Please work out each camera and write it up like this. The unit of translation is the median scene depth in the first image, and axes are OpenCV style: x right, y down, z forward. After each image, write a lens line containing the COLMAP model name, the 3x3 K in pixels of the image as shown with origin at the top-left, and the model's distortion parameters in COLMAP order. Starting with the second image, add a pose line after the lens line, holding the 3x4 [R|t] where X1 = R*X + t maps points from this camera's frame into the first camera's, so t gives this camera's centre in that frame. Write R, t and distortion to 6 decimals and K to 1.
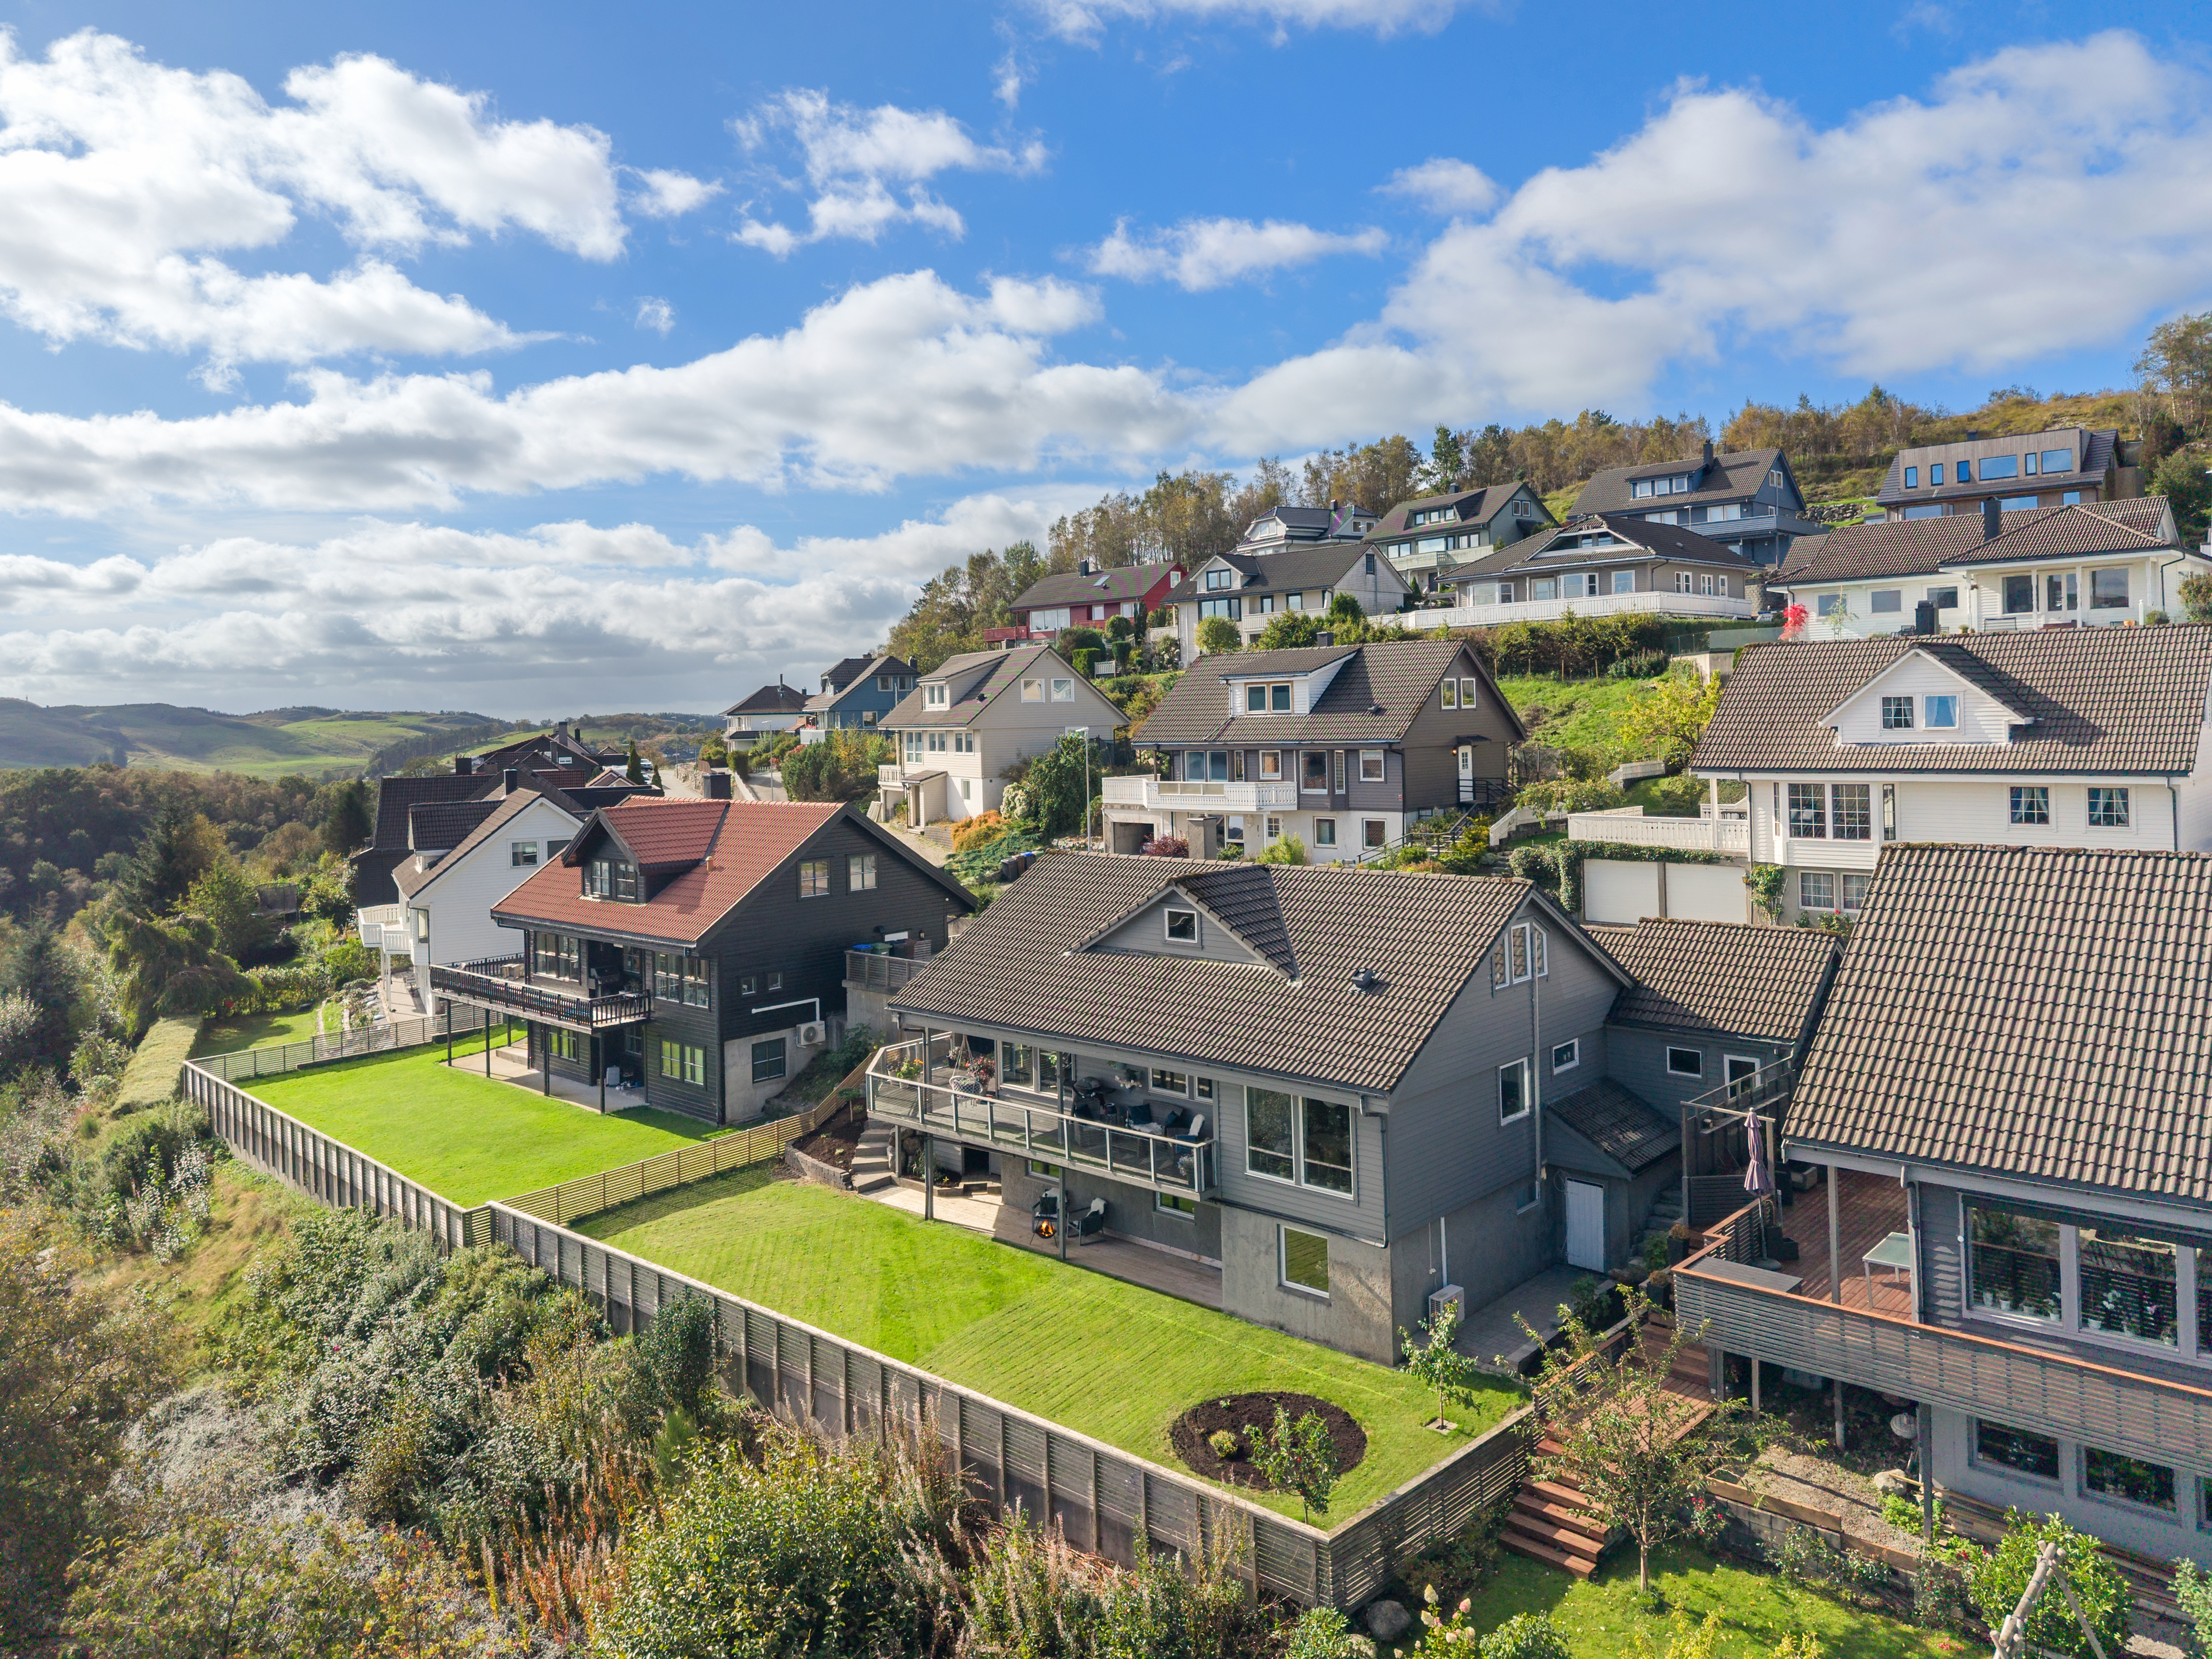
lens RADIAL K [[1484.7, 0, 1106.0], [0, 1484.7, 829.5], [0, 0, 1]] dist [0.053155, -0.057533]
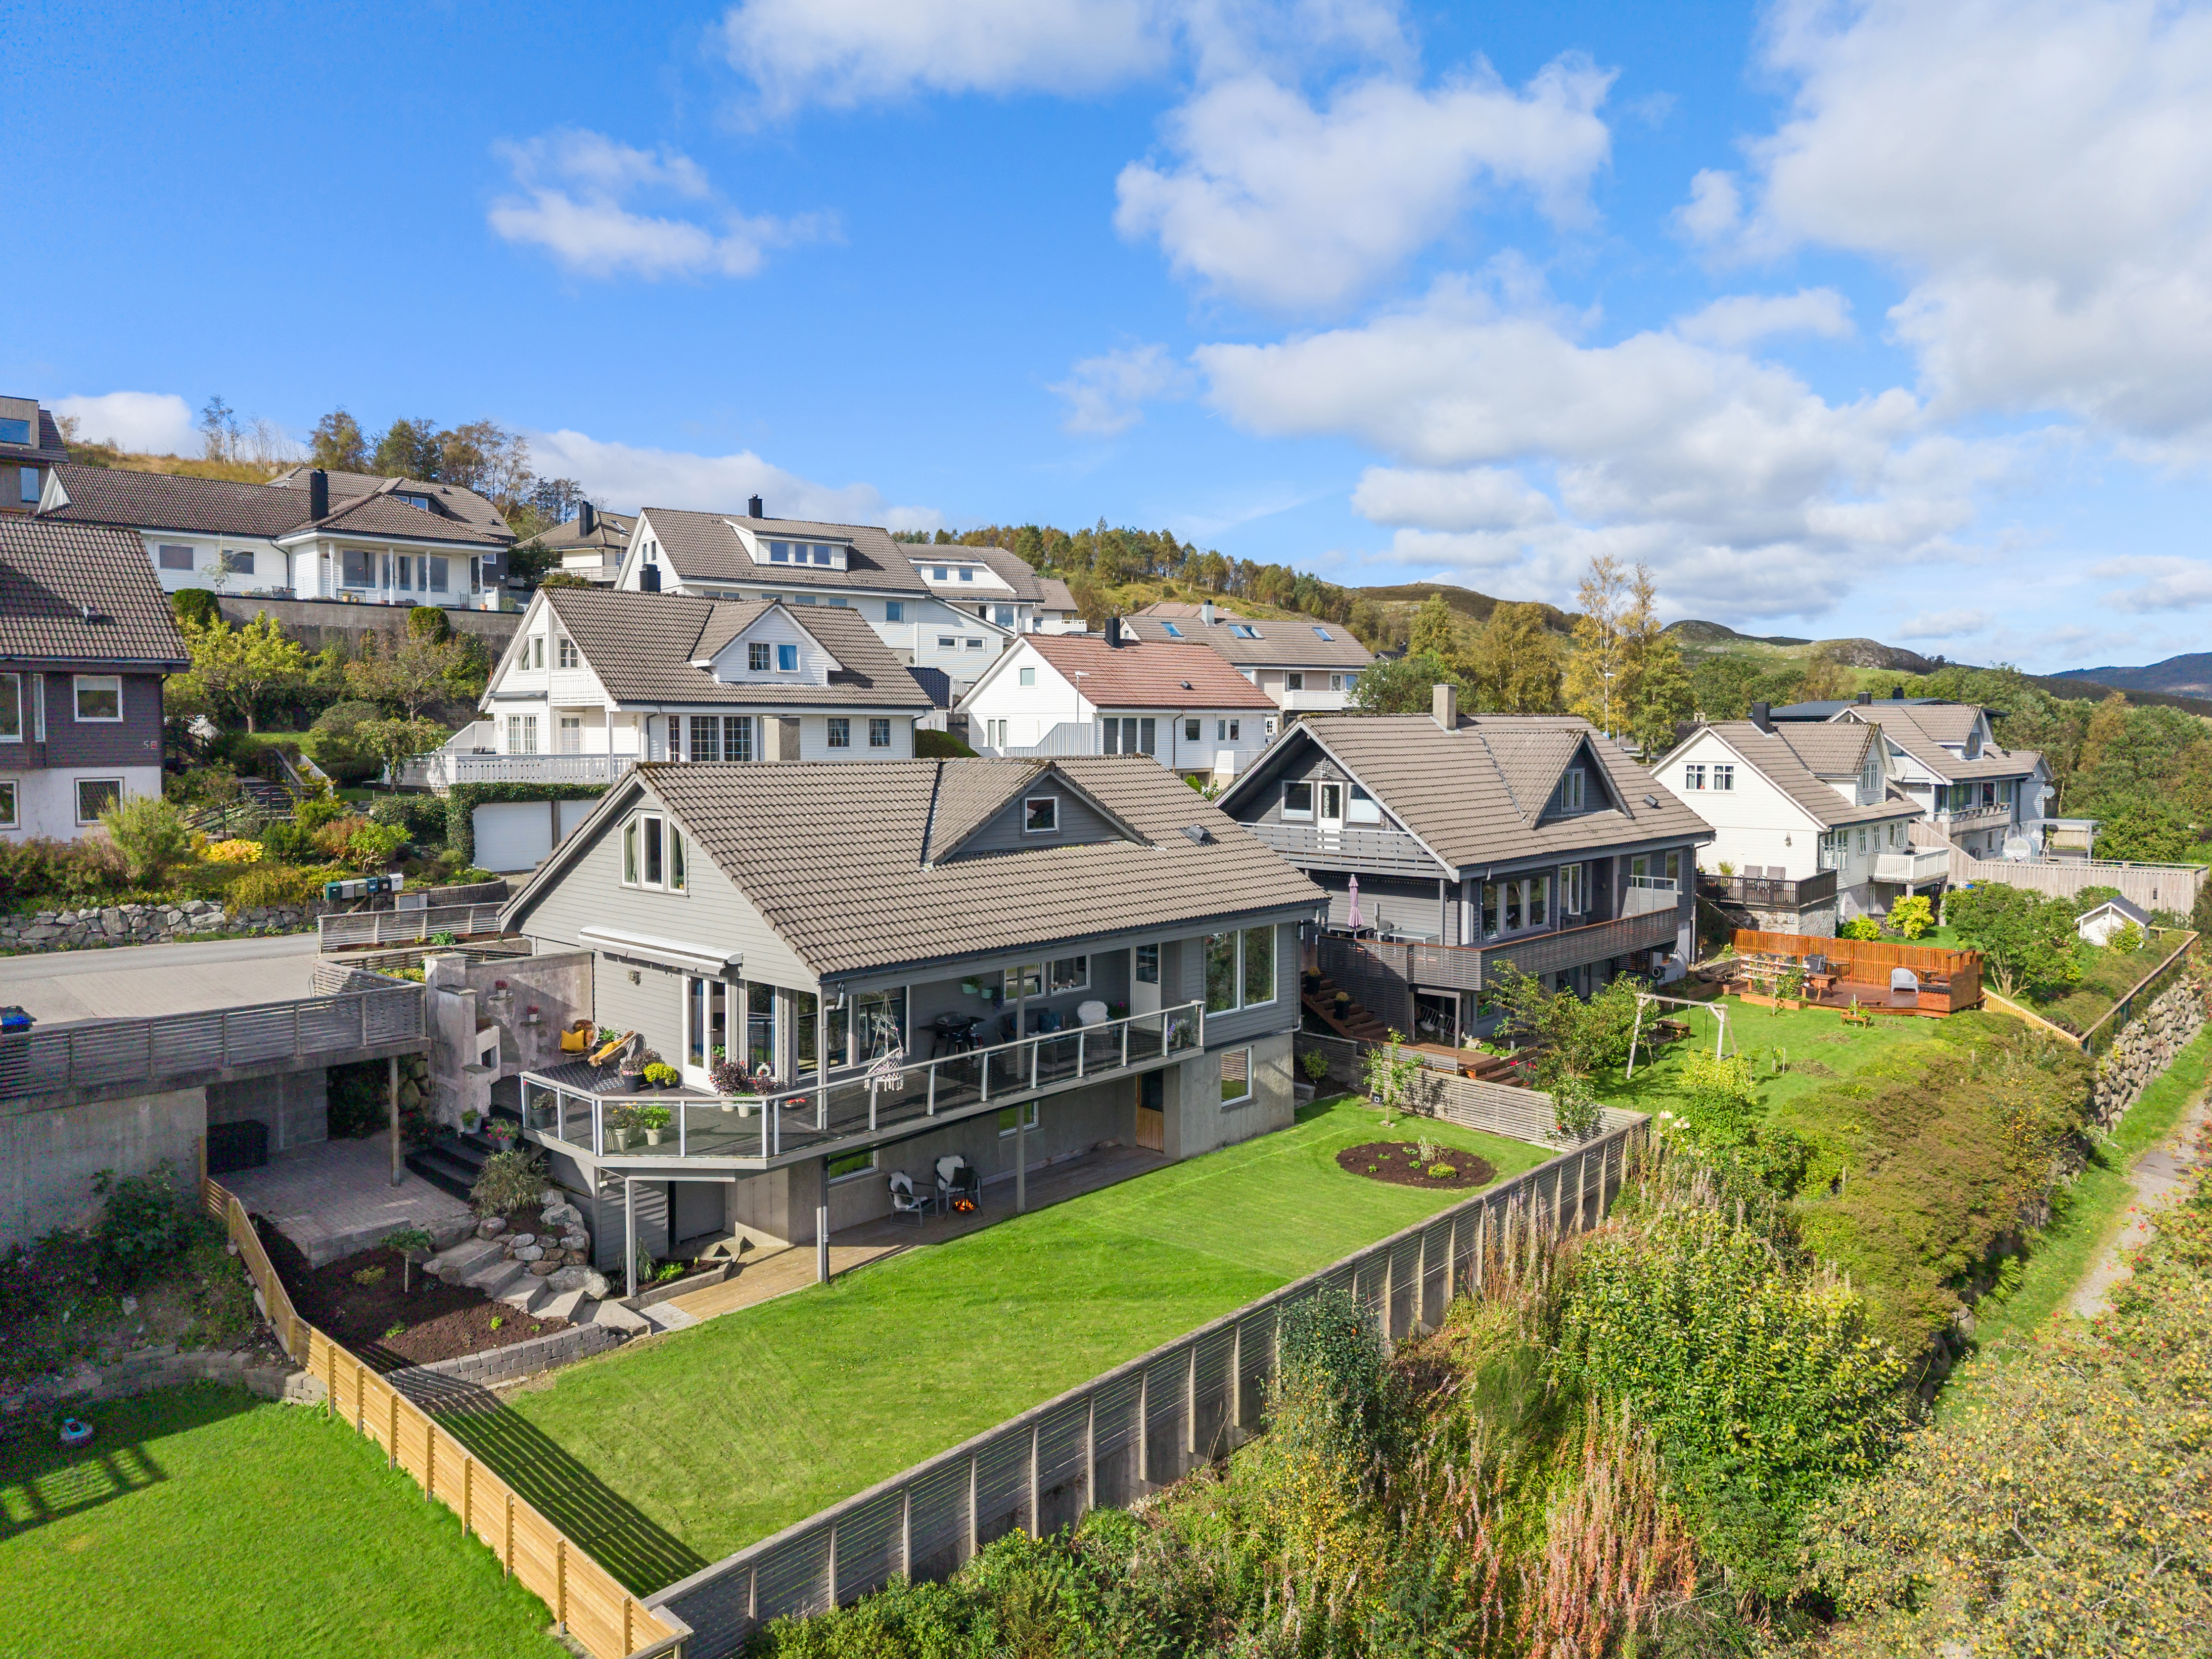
lens RADIAL K [[1484.7, 0, 1106.0], [0, 1484.7, 829.5], [0, 0, 1]] dist [0.053155, -0.057533]
pose [[0.012652, -0.045479, 0.998885, -0.505181], [0.075307, 0.996171, 0.044402, 0.020994], [-0.997080, 0.074662, 0.016028, 0.538016]]
